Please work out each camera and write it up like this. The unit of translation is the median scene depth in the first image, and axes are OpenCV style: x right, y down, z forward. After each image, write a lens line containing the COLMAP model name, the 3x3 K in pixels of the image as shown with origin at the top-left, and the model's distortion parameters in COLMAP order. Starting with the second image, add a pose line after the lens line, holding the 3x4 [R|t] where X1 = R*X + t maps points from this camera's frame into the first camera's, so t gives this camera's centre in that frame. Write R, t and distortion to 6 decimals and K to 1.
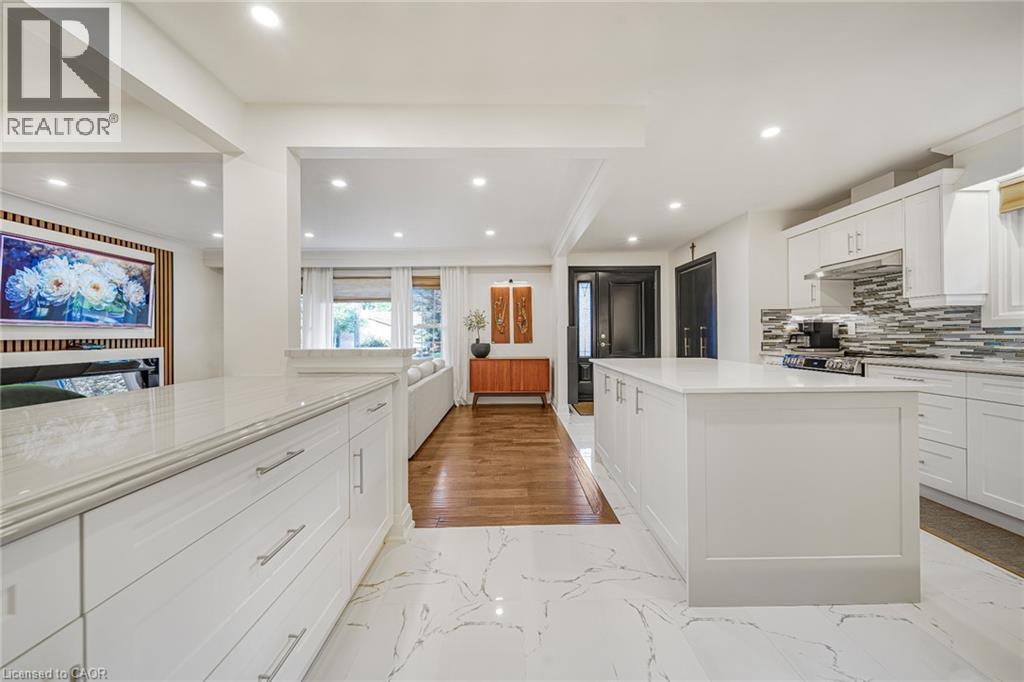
lens RADIAL K [[369.0, 0, 513.5], [0, 369.0, 335.3], [0, 0, 1]] dist [0.001665, -0.001994]
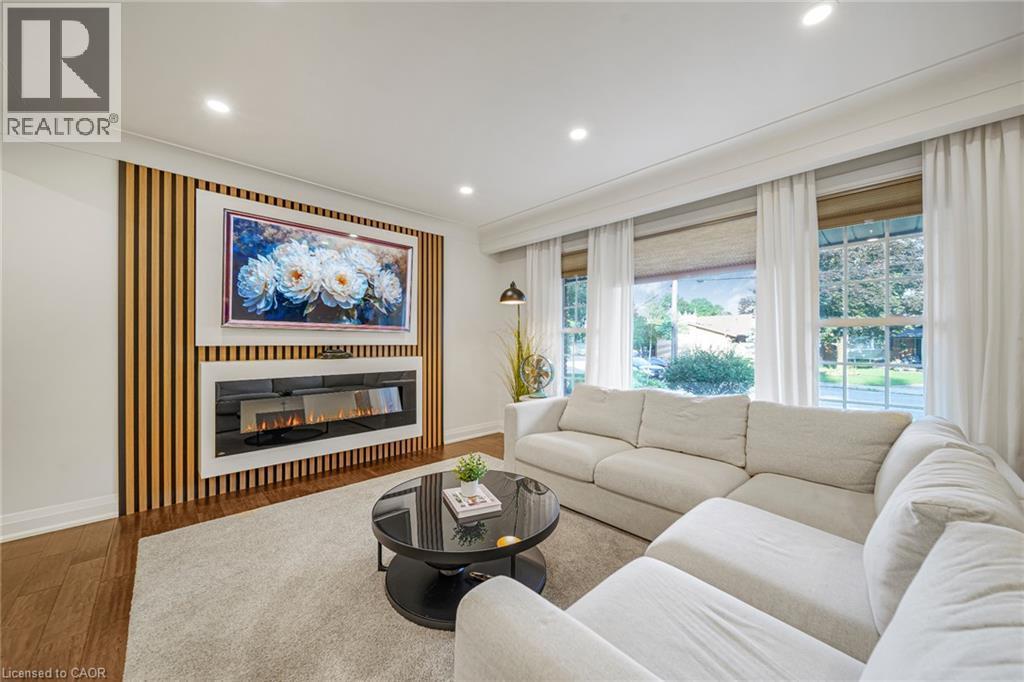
lens RADIAL K [[367.9, 0, 511.3], [0, 367.9, 340.3], [0, 0, 1]] dist [-0.000177, -0.000027]
pose [[0.683391, 0.000475, -0.730052, -0.316452], [-0.005489, 0.999975, -0.004487, 0.001324], [0.730032, 0.007074, 0.683377, 0.734351]]
